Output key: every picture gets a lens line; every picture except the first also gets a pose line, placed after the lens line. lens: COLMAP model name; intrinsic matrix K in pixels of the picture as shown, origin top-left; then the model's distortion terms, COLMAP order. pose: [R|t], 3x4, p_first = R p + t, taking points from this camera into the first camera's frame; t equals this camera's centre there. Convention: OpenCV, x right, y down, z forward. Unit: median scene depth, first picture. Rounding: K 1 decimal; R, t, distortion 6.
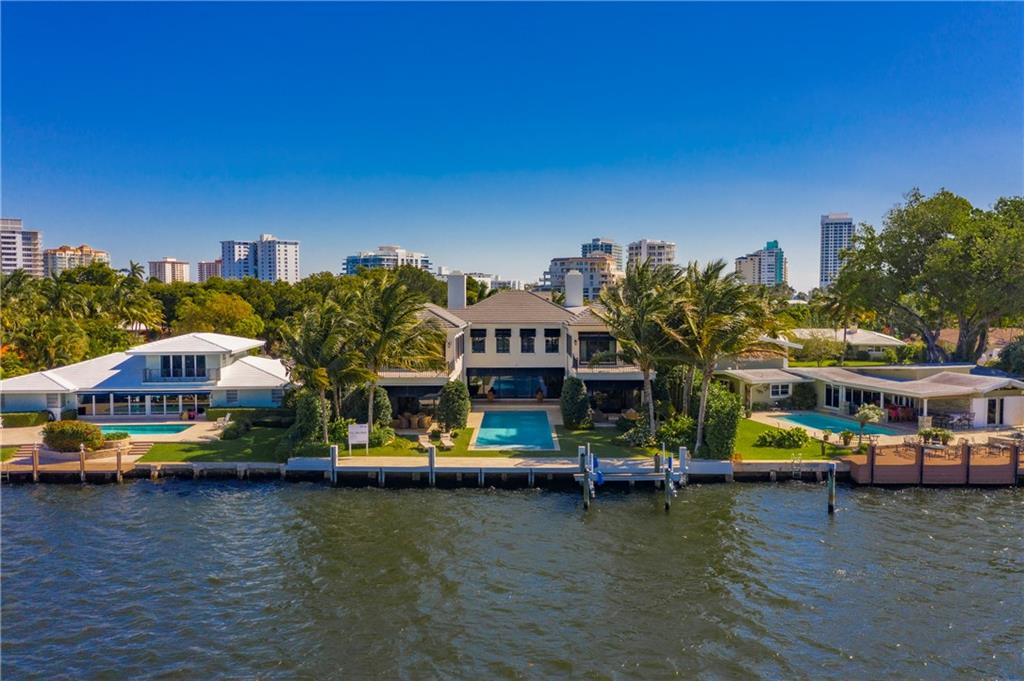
lens RADIAL K [[883.6, 0, 506.3], [0, 883.6, 339.9], [0, 0, 1]] dist [0.027112, -0.007699]
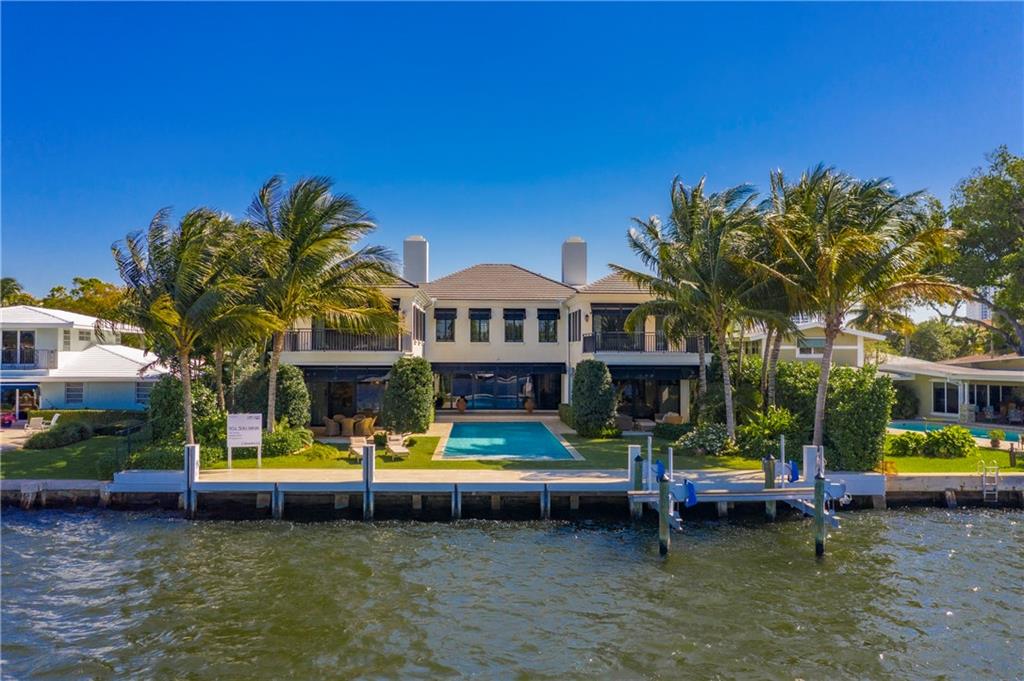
lens RADIAL K [[883.6, 0, 510.8], [0, 883.6, 347.0], [0, 0, 1]] dist [0.027112, -0.007699]
pose [[0.998681, 0.005445, 0.051050, -0.020003], [-0.002602, 0.998450, -0.055590, 0.077825], [-0.051274, 0.055384, 0.997148, 0.377533]]
